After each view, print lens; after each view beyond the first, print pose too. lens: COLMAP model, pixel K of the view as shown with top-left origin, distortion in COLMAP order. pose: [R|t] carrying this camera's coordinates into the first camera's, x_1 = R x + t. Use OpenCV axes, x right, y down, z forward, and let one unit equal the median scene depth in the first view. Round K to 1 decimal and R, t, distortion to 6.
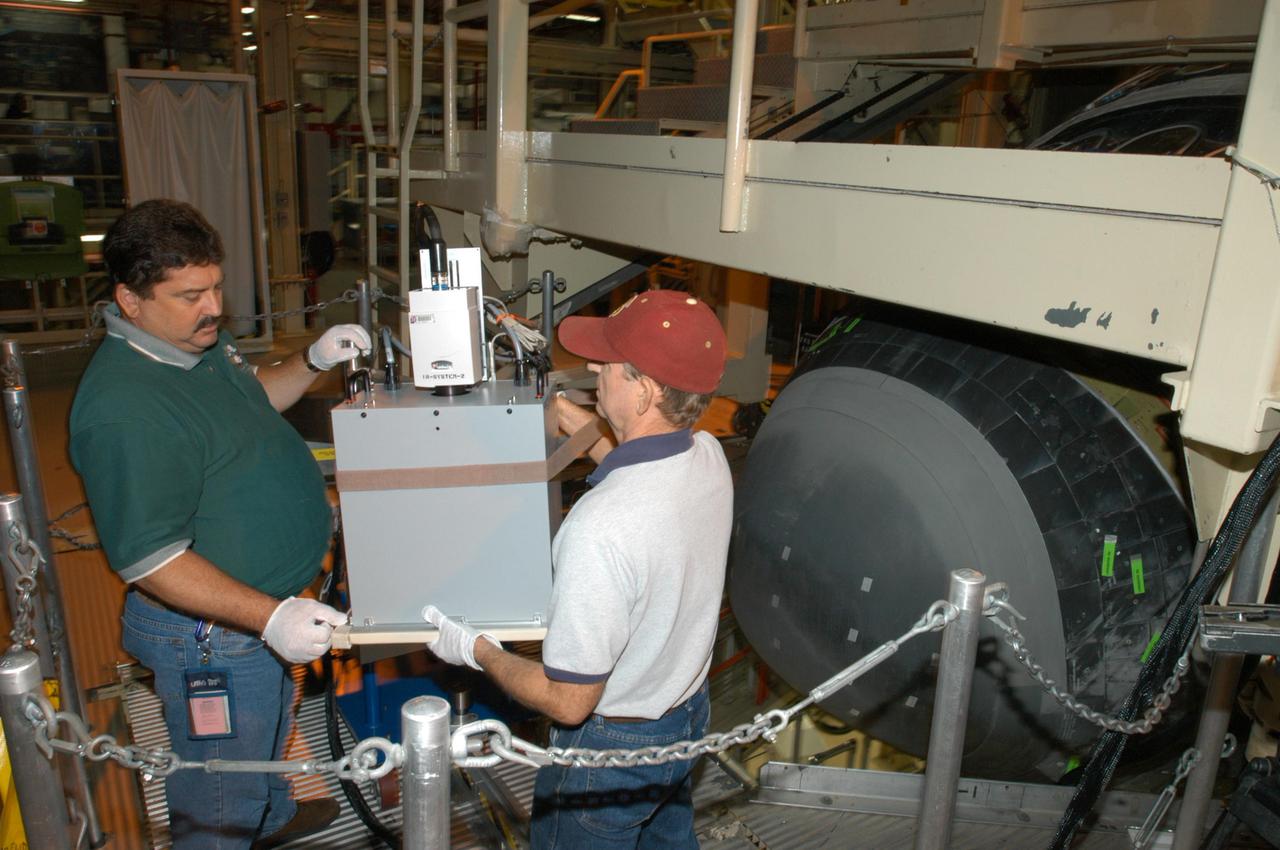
lens RADIAL K [[939.8, 0, 640.0], [0, 939.8, 425.0], [0, 0, 1]] dist [-0.079796, -0.000690]
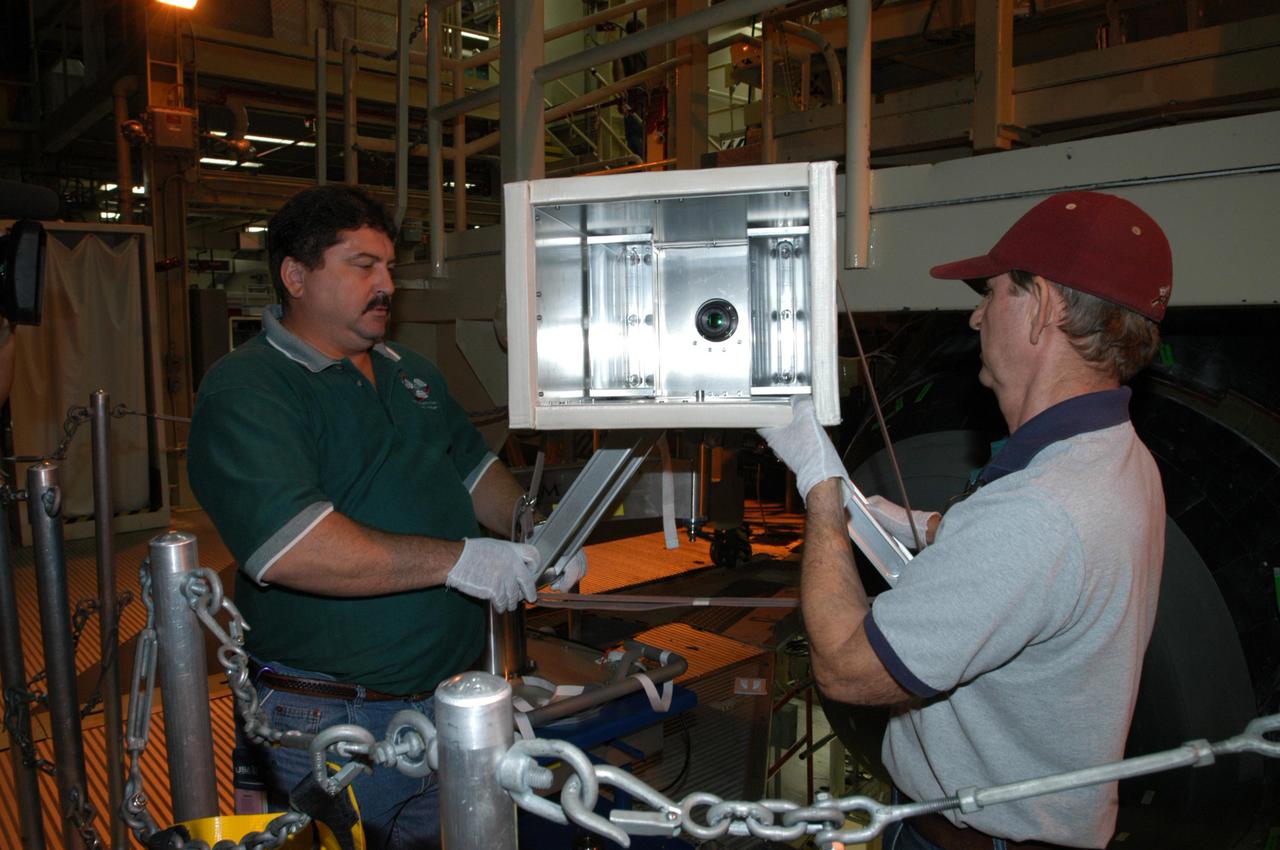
lens RADIAL K [[932.4, 0, 640.0], [0, 932.4, 425.0], [0, 0, 1]] dist [-0.055760, 0.000320]
pose [[0.984623, -0.066455, 0.161558, -0.181454], [0.095914, 0.978606, -0.182018, 0.058400], [-0.146005, 0.194715, 0.969932, 0.125931]]
